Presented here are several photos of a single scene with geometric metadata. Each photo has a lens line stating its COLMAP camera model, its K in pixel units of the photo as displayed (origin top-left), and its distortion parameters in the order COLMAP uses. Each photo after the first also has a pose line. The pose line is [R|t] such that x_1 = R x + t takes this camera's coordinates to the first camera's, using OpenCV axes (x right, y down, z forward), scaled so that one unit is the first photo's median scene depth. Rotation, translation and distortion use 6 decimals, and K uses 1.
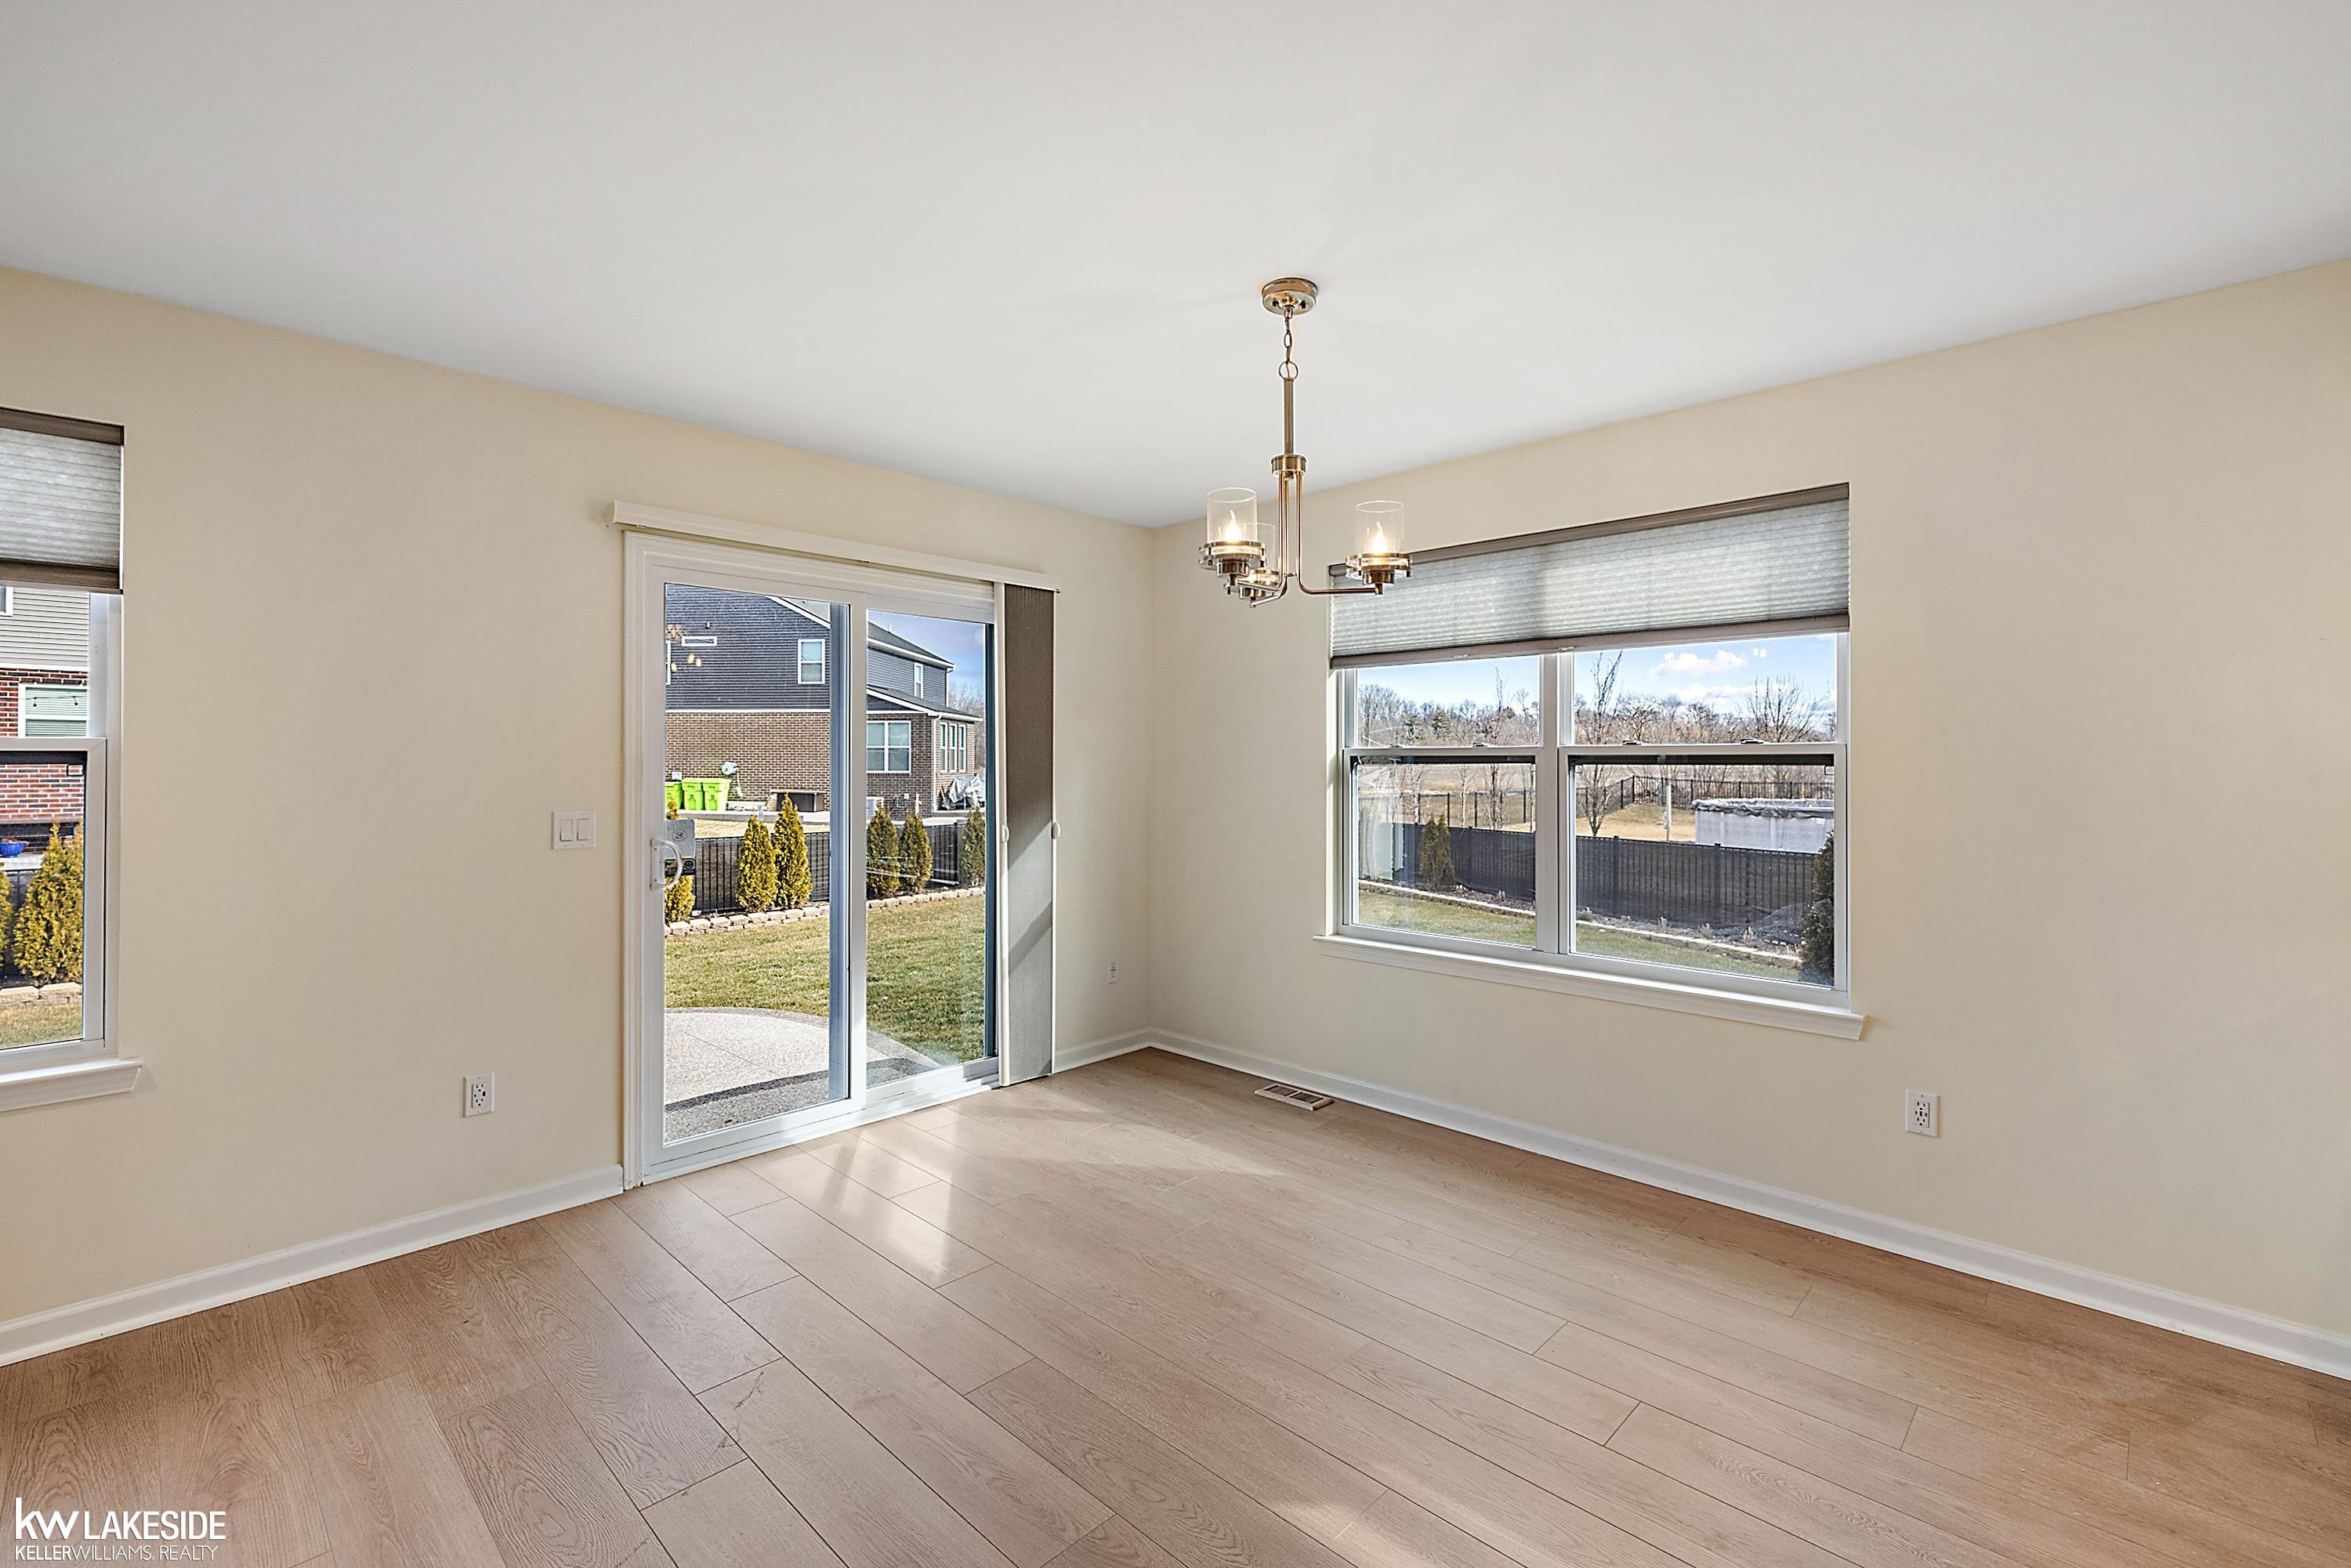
lens RADIAL K [[1015.2, 0, 1176.7], [0, 1015.2, 772.0], [0, 0, 1]] dist [0.002364, 0.000459]
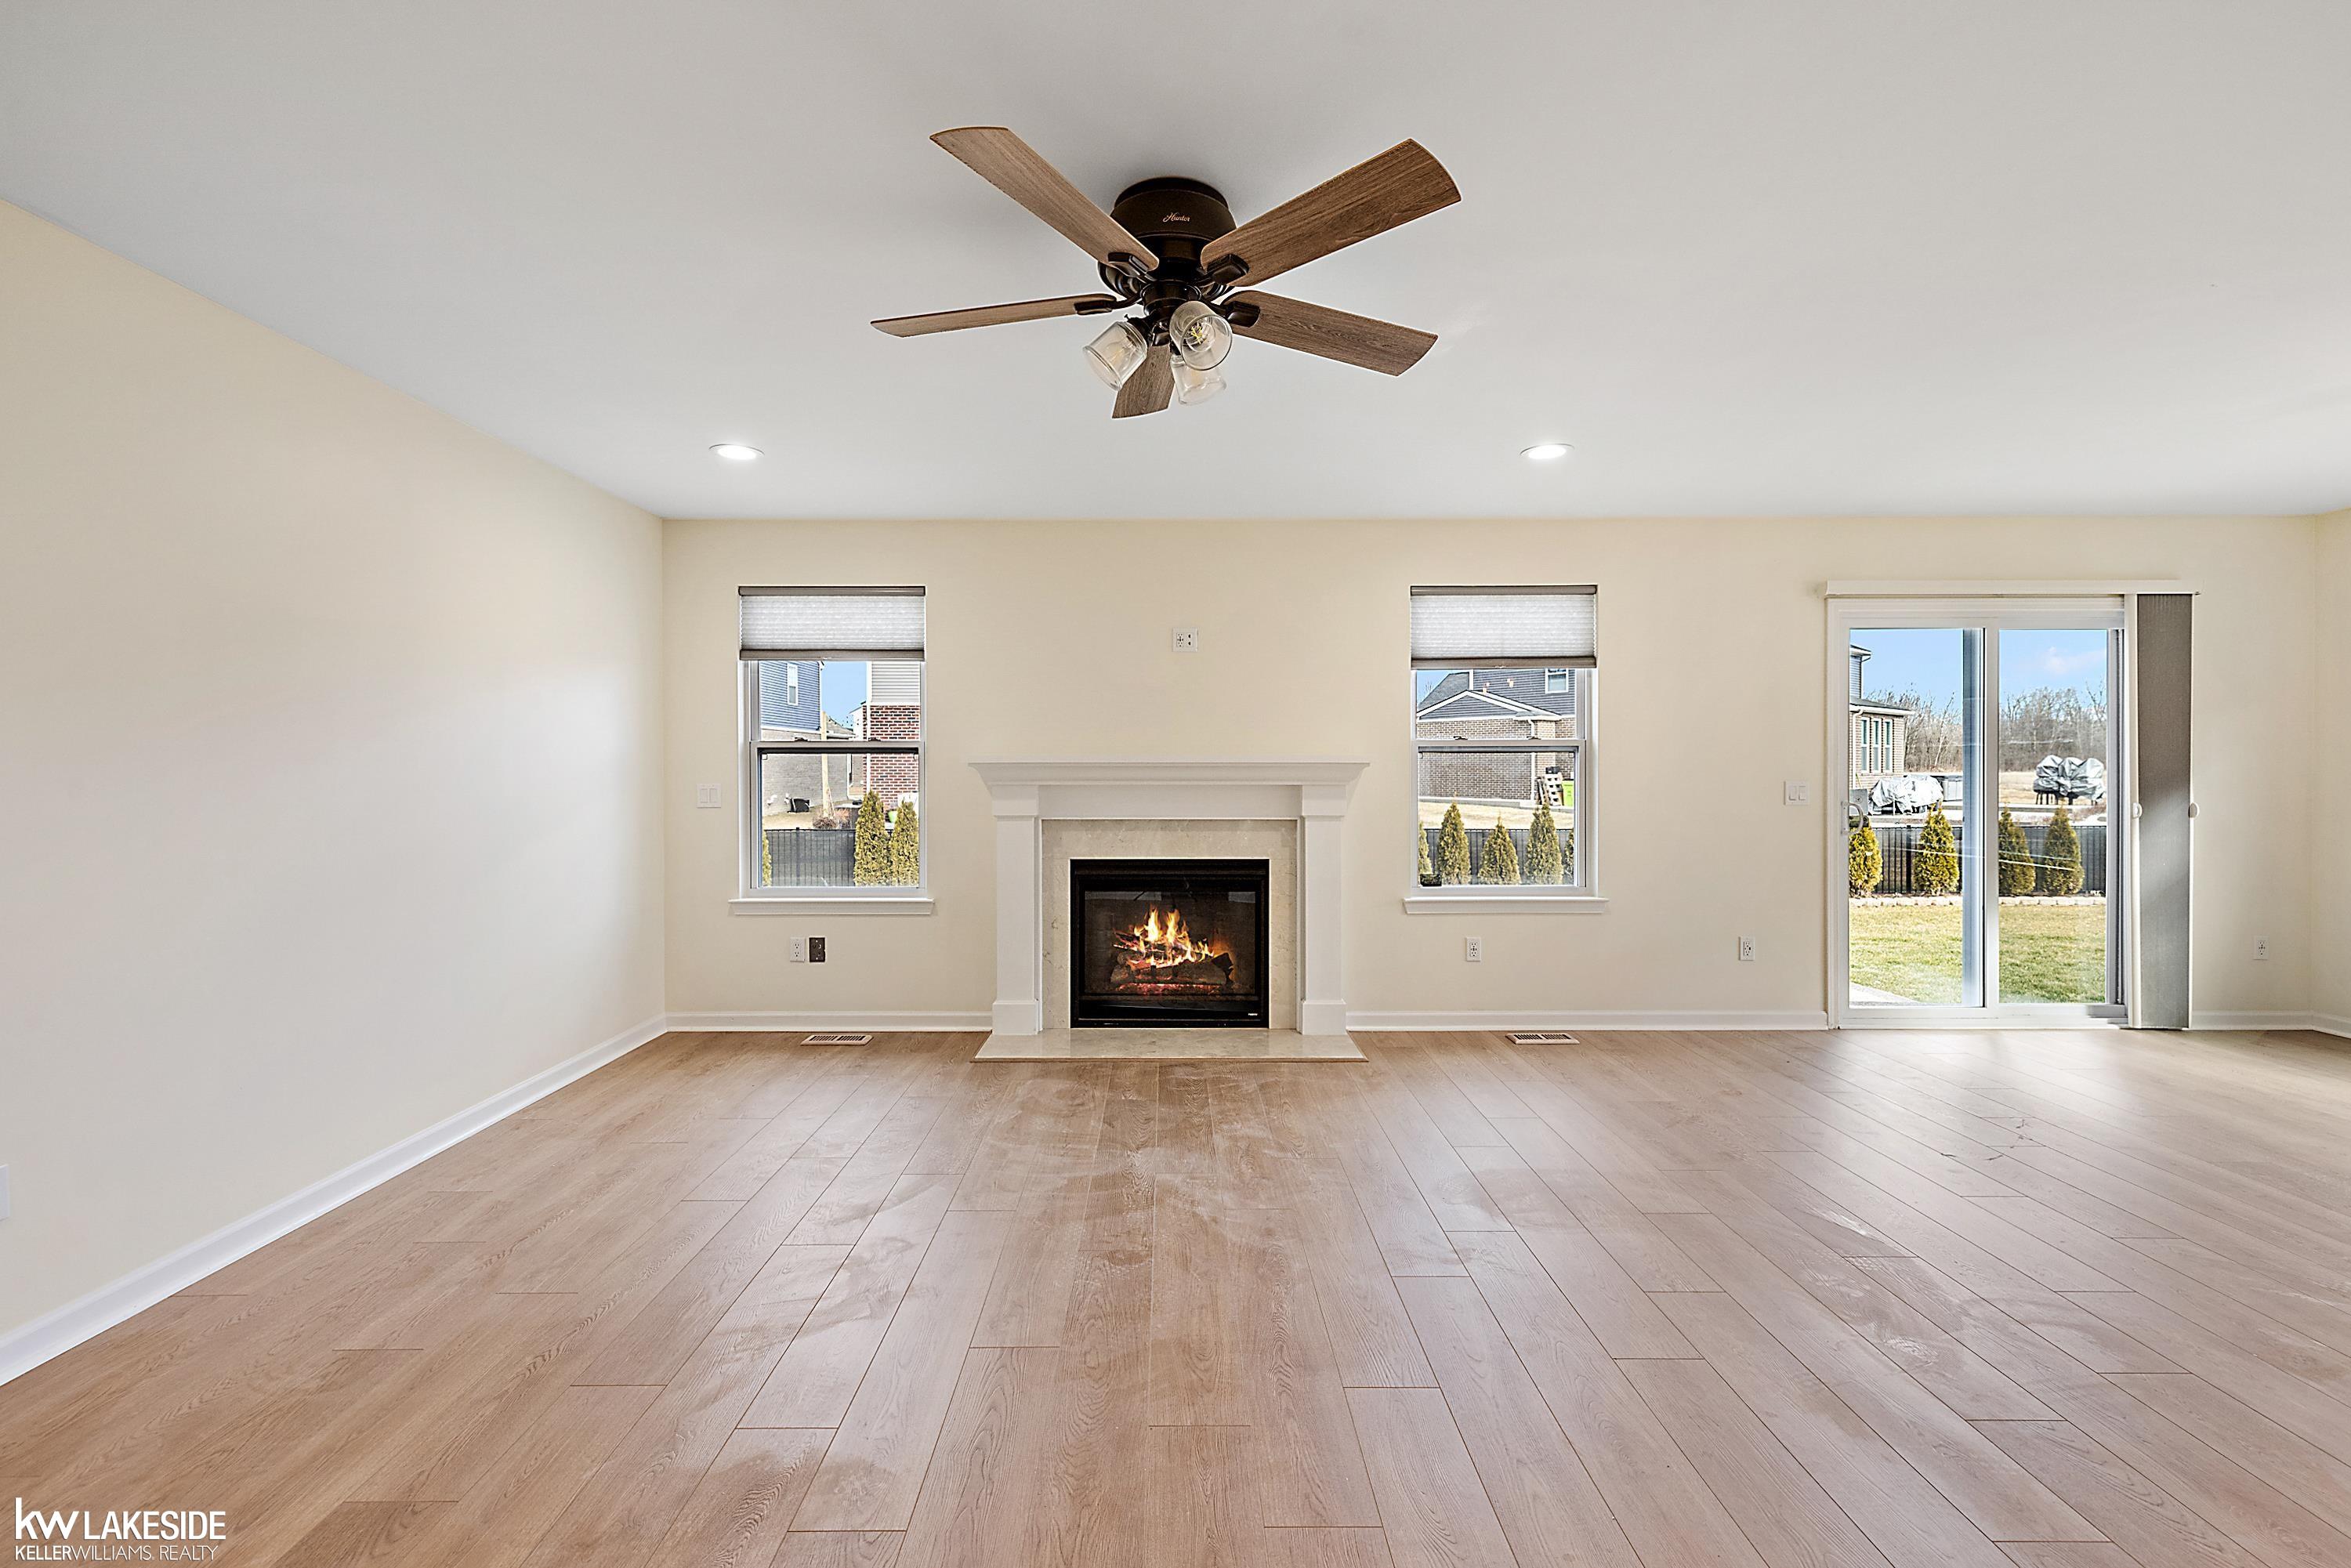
lens RADIAL K [[1015.2, 0, 1170.4], [0, 1015.2, 778.3], [0, 0, 1]] dist [0.002364, 0.000459]
pose [[0.695897, 0.007986, -0.718097, -0.101823], [-0.004862, 0.999968, 0.006410, 0.021005], [0.718125, -0.000969, 0.695913, -0.590342]]
